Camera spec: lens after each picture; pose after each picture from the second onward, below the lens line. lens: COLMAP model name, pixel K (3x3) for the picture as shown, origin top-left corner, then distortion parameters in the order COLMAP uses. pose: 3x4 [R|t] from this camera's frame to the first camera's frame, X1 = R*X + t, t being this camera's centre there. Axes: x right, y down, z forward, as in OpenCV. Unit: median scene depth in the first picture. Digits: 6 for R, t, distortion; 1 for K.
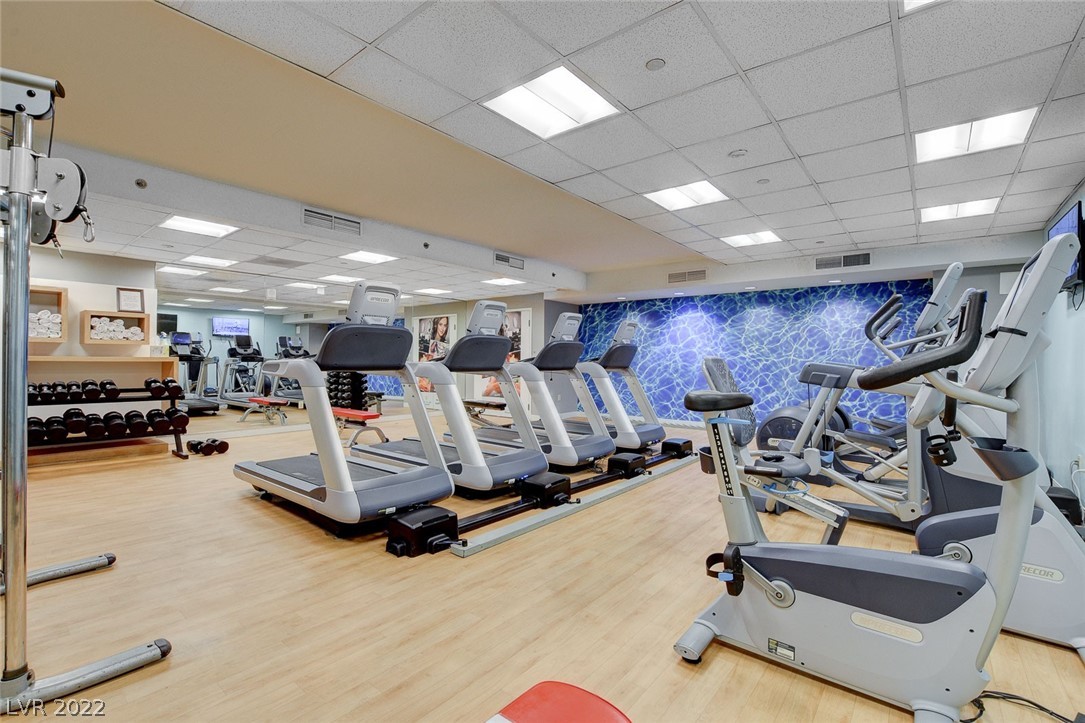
lens RADIAL K [[484.9, 0, 540.4], [0, 484.9, 372.8], [0, 0, 1]] dist [-0.029579, 0.000024]
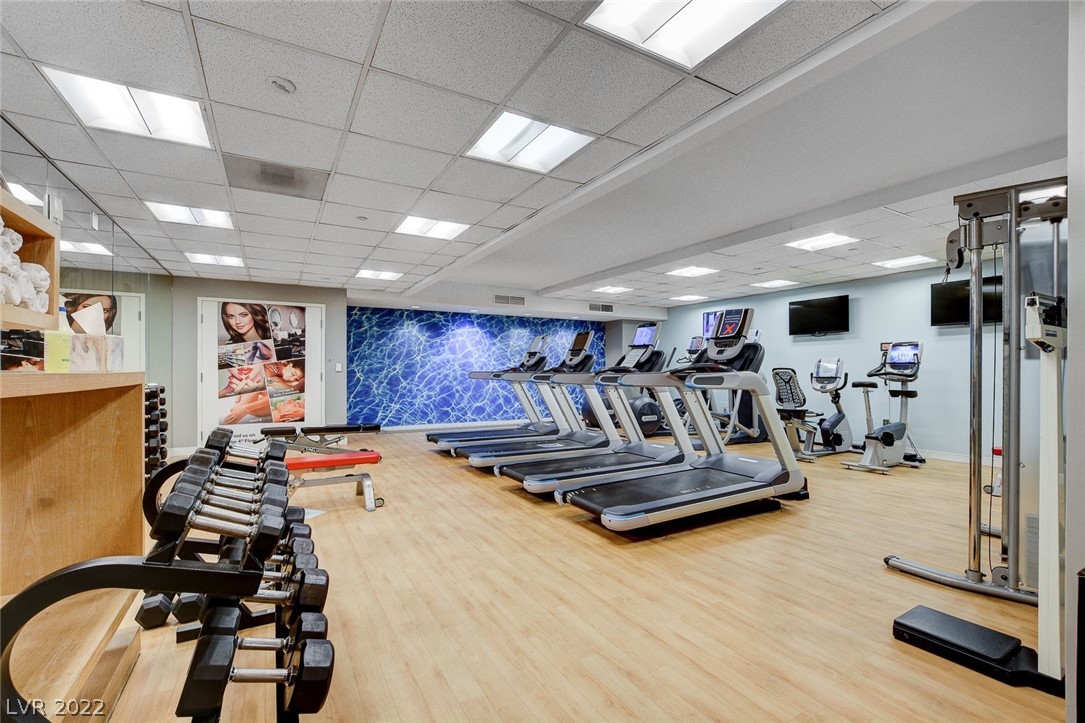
lens RADIAL K [[484.9, 0, 540.4], [0, 484.9, 372.8], [0, 0, 1]] dist [-0.029579, 0.000024]
pose [[0.362344, -0.013228, 0.931951, -0.688869], [0.027893, 0.999605, 0.003344, -0.016151], [-0.931627, 0.024783, 0.362570, 0.420510]]
